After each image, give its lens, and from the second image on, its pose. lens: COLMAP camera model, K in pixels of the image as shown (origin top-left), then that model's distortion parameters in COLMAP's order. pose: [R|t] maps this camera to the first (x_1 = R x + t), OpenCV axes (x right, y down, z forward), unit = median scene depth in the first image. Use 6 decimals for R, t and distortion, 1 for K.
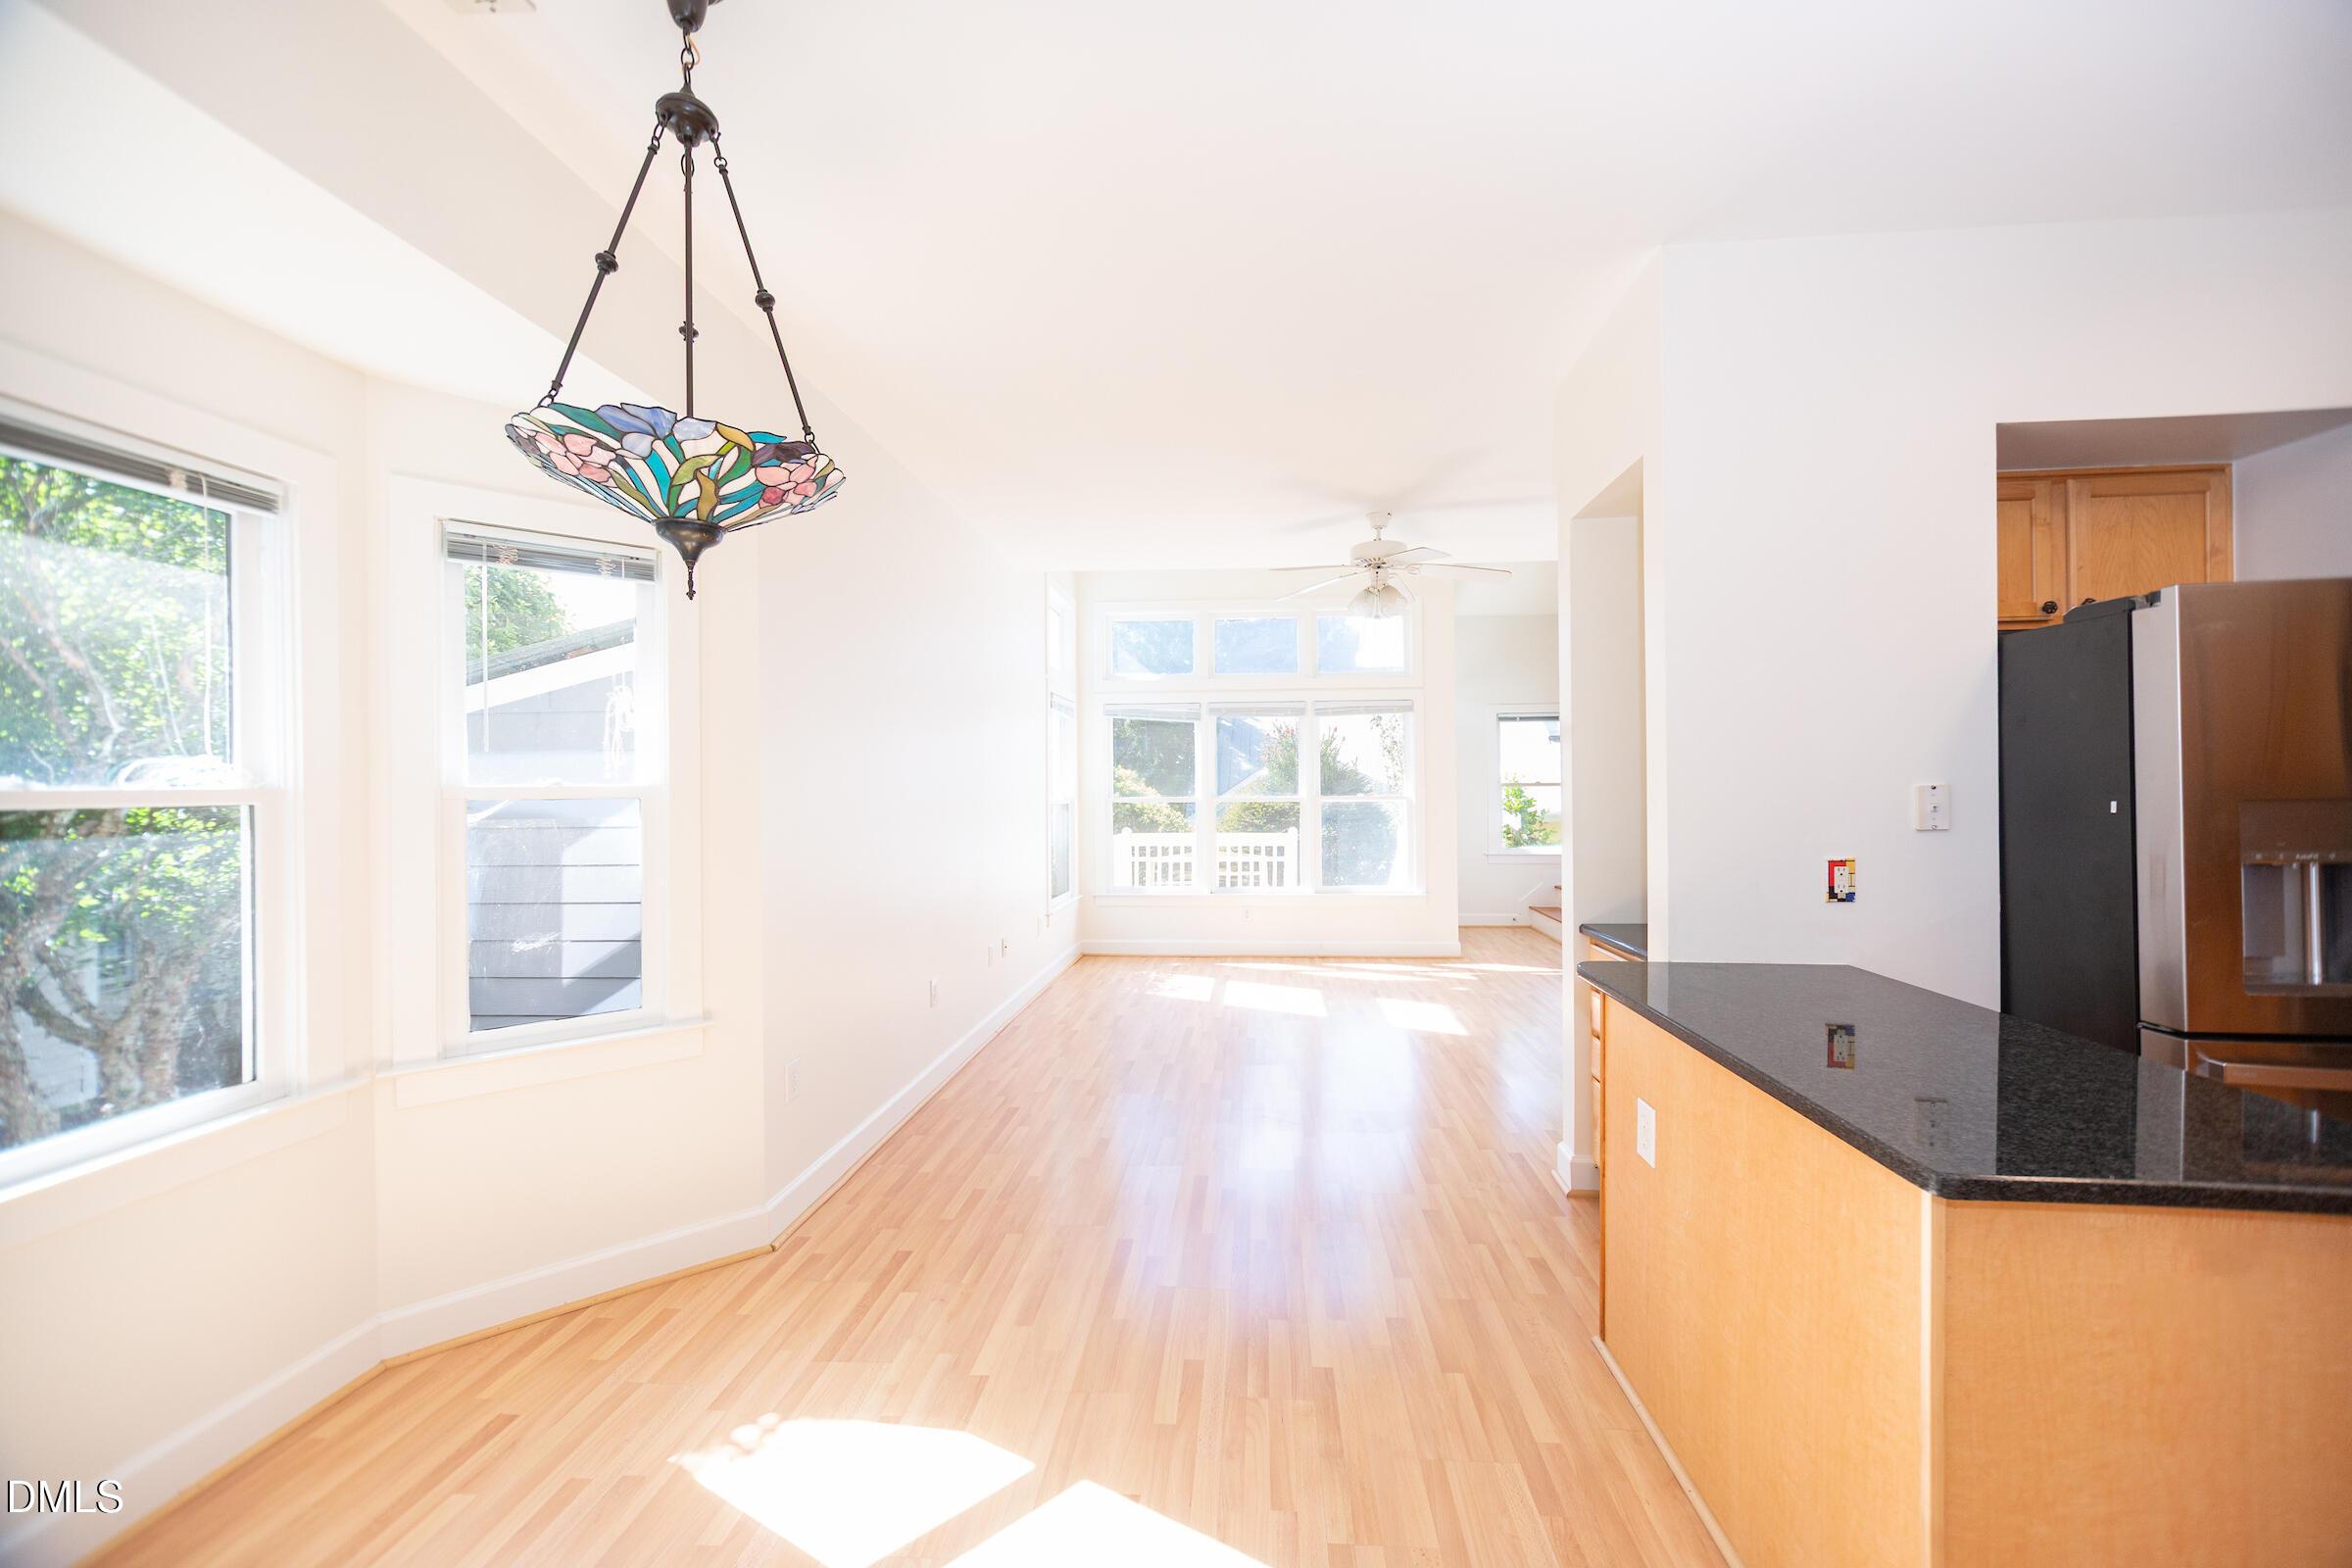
lens RADIAL K [[880.9, 0, 1208.9], [0, 880.9, 783.0], [0, 0, 1]] dist [0.001547, 0.000111]
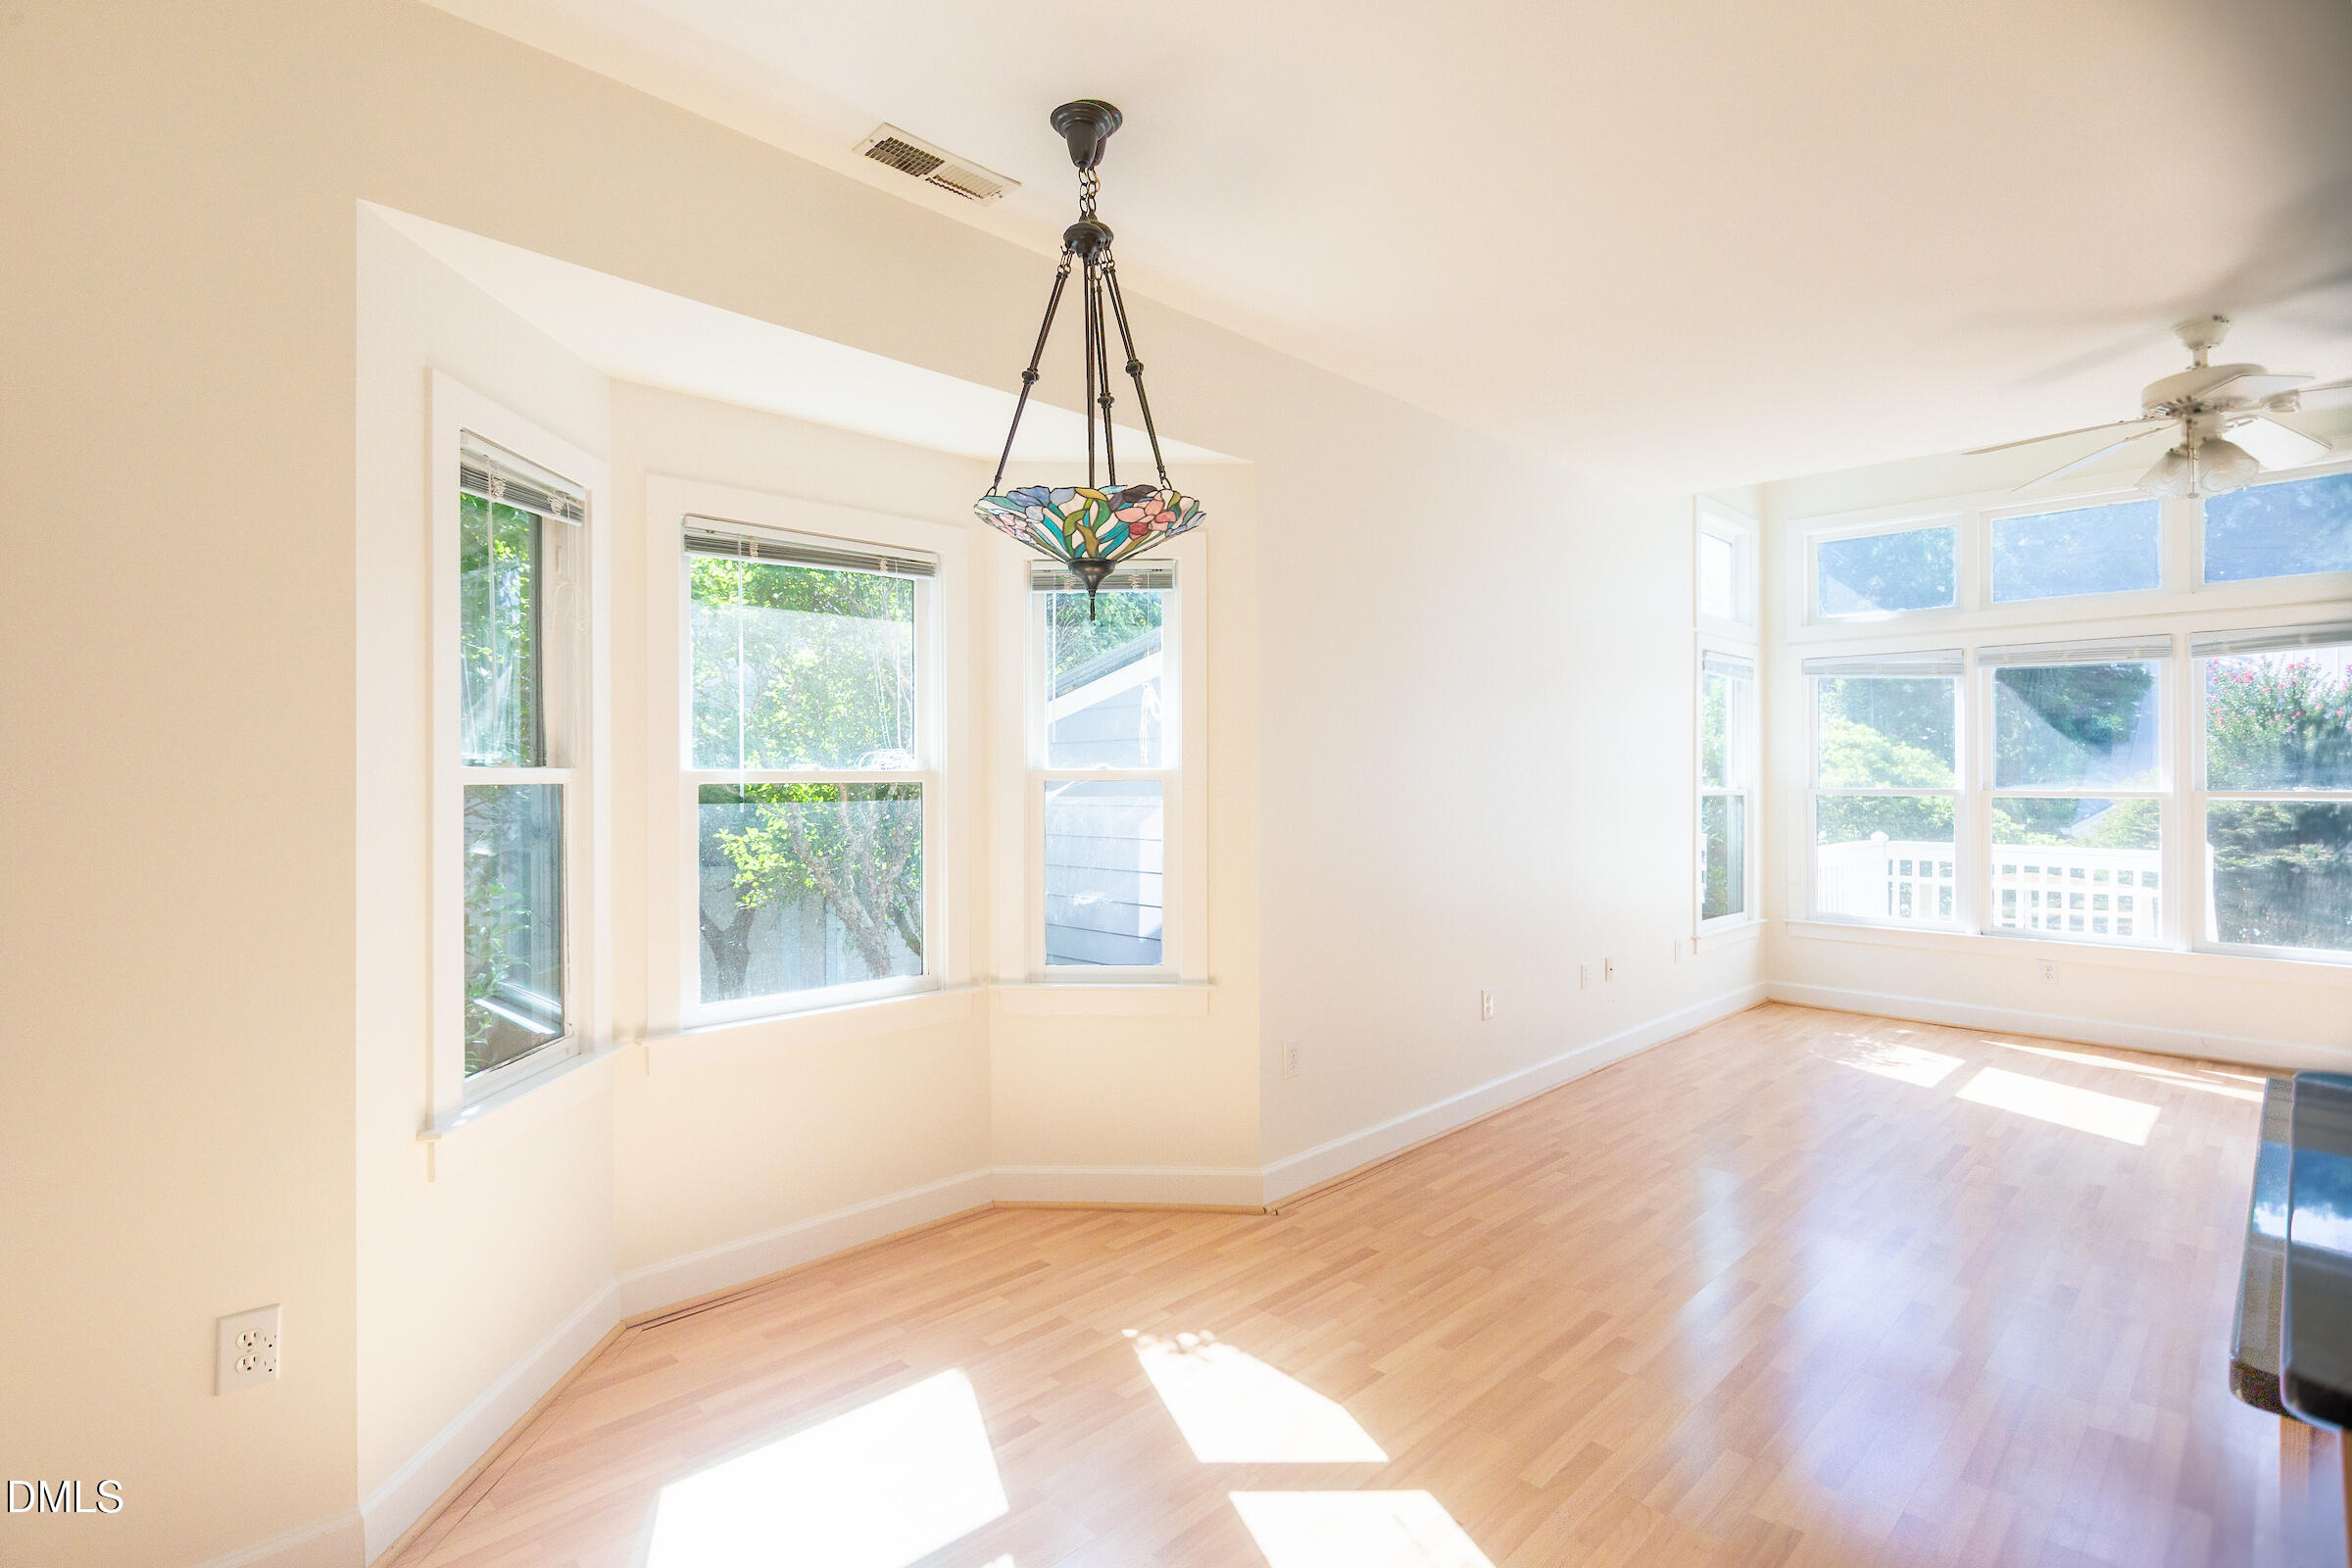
lens RADIAL K [[1112.8, 0, 1196.8], [0, 1112.8, 774.3], [0, 0, 1]] dist [-0.000665, -0.000167]
pose [[0.756775, 0.005791, -0.653650, 0.357249], [-0.001360, 0.999973, 0.007285, -0.001925], [0.653674, -0.004624, 0.756762, -0.062152]]
